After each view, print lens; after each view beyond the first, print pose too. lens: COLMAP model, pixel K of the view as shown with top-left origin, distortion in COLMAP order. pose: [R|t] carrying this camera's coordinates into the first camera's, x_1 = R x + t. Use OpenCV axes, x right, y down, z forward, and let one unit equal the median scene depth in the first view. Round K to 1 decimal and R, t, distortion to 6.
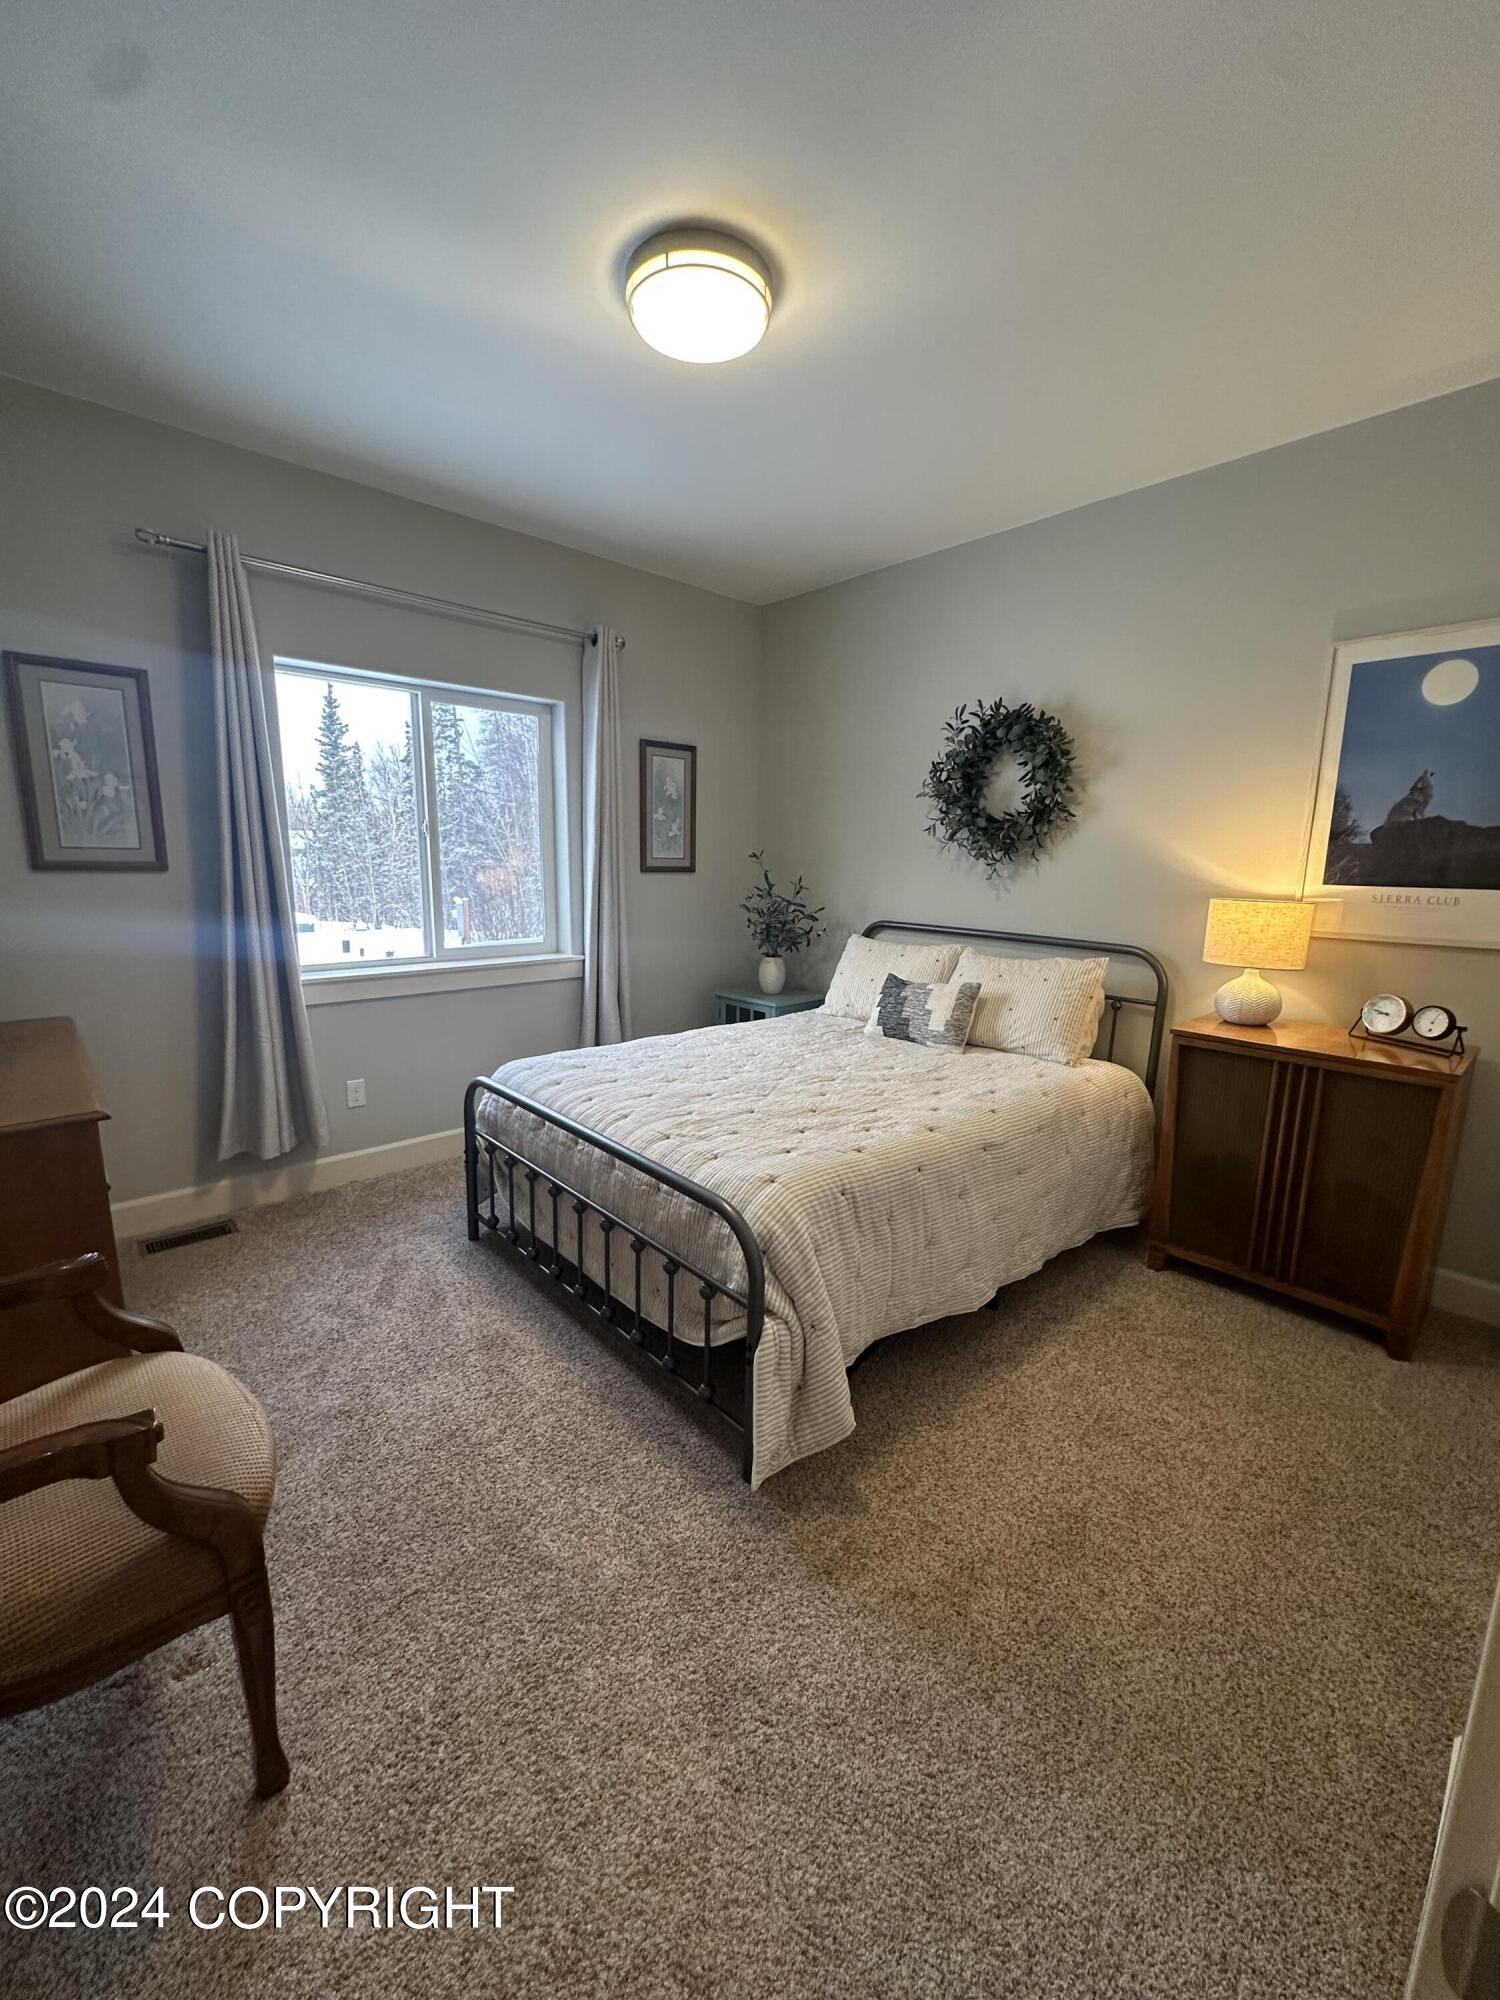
lens RADIAL K [[796.3, 0, 750.6], [0, 796.3, 1003.7], [0, 0, 1]] dist [-0.005813, 0.001544]
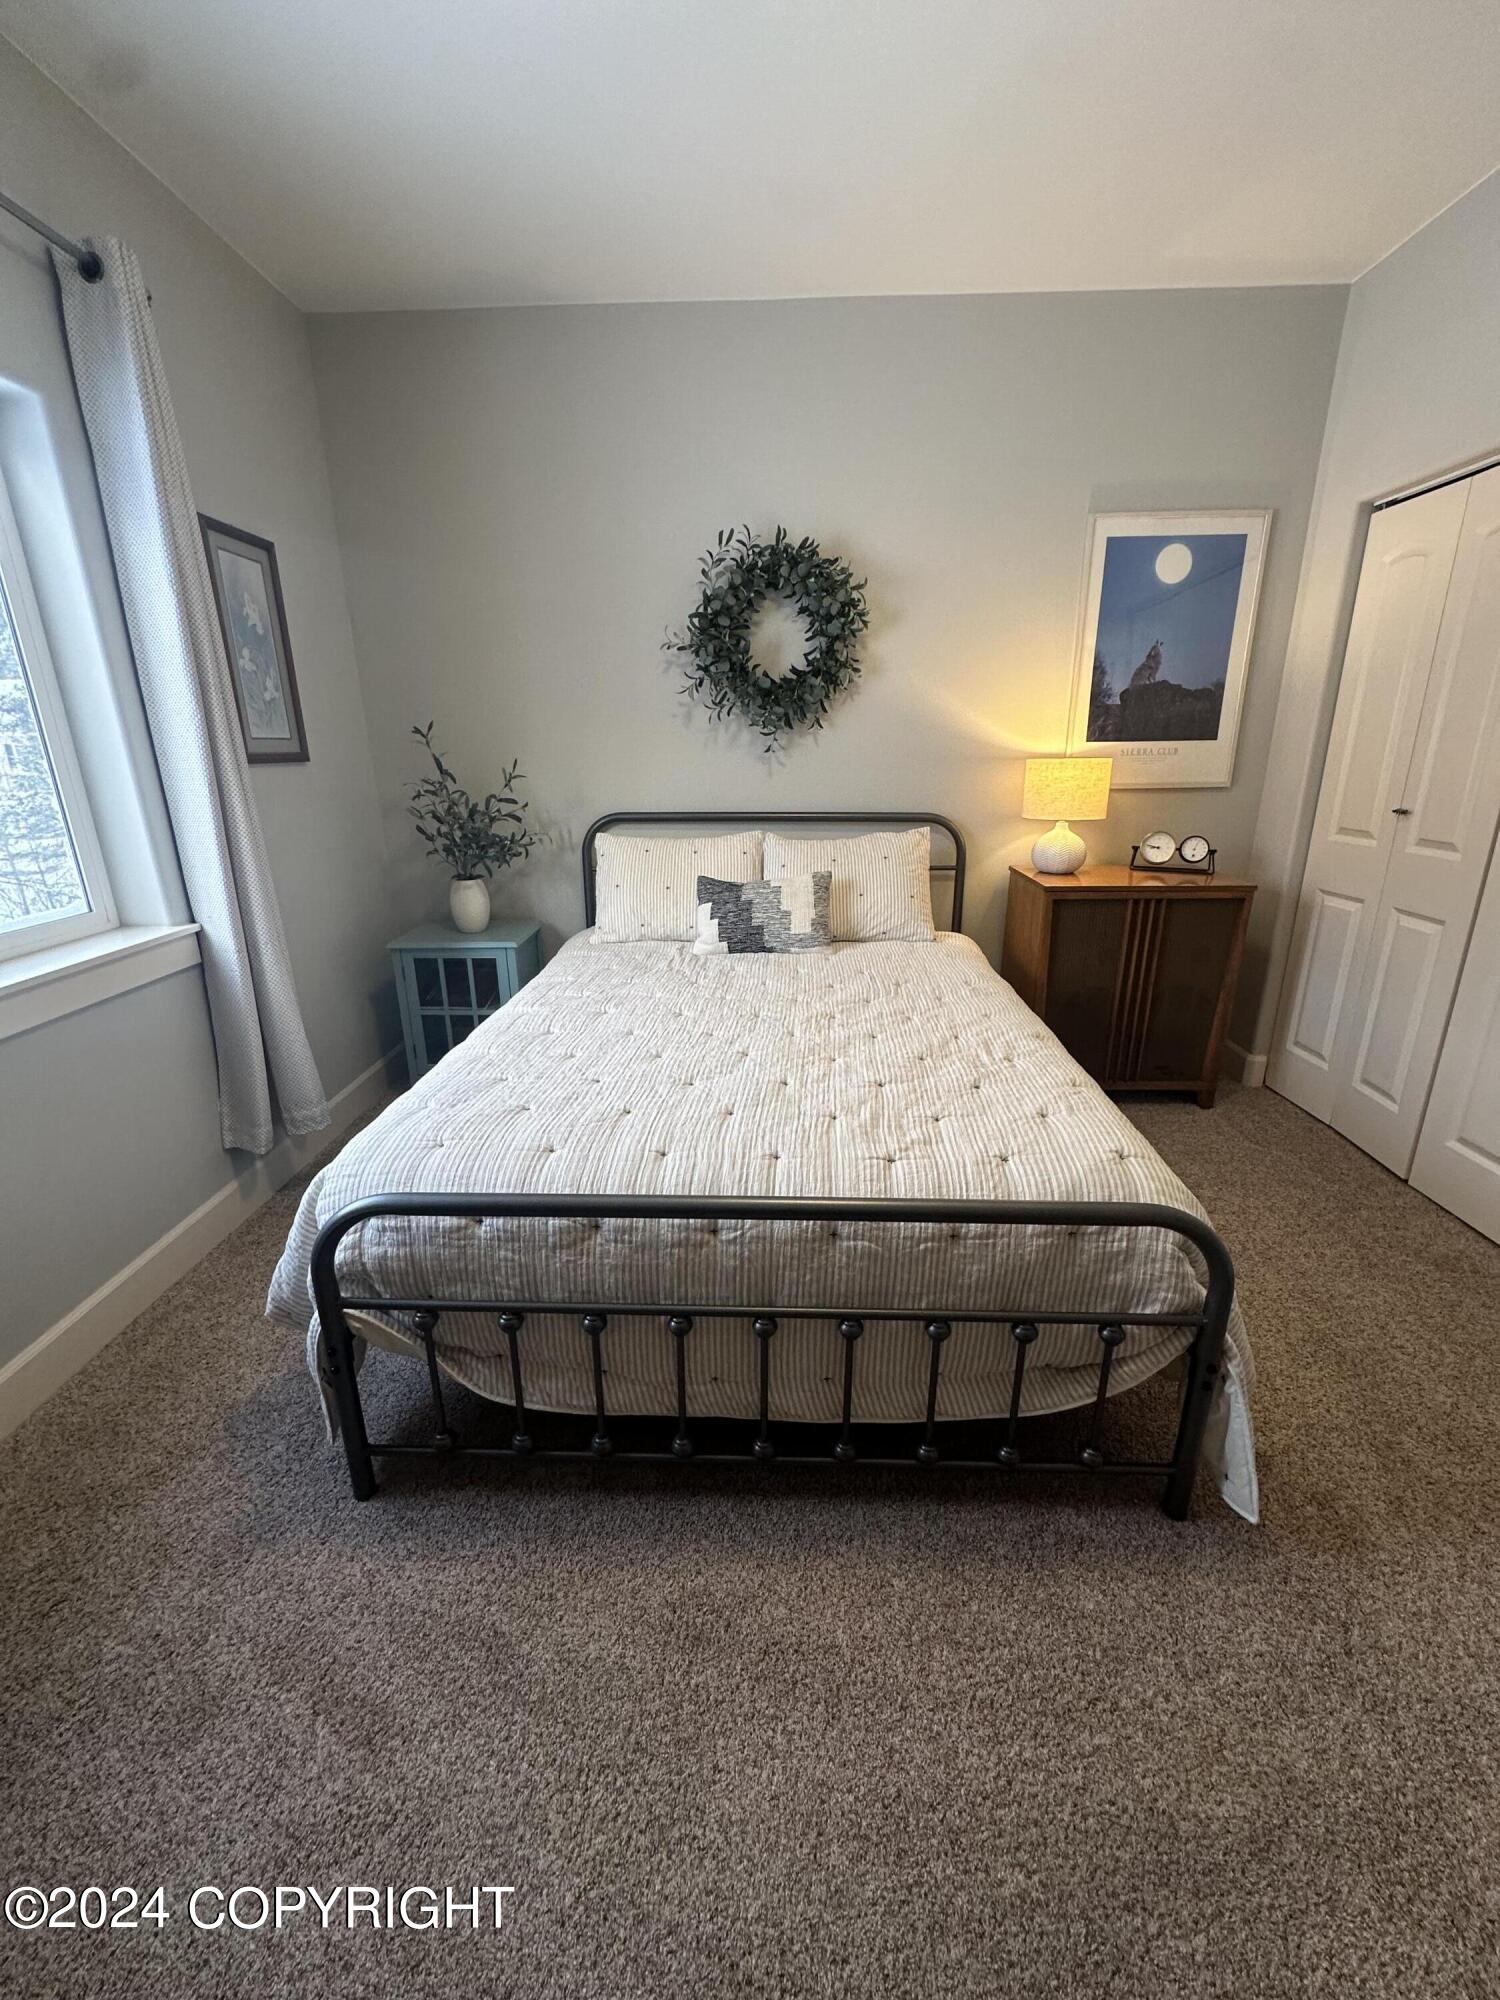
lens RADIAL K [[801.7, 0, 750.0], [0, 801.7, 1000.0], [0, 0, 1]] dist [-0.001500, 0.000530]
pose [[0.696628, -0.242056, 0.675365, -0.413983], [0.153764, 0.969863, 0.189002, -0.069528], [-0.700761, -0.027818, 0.712854, 0.428617]]
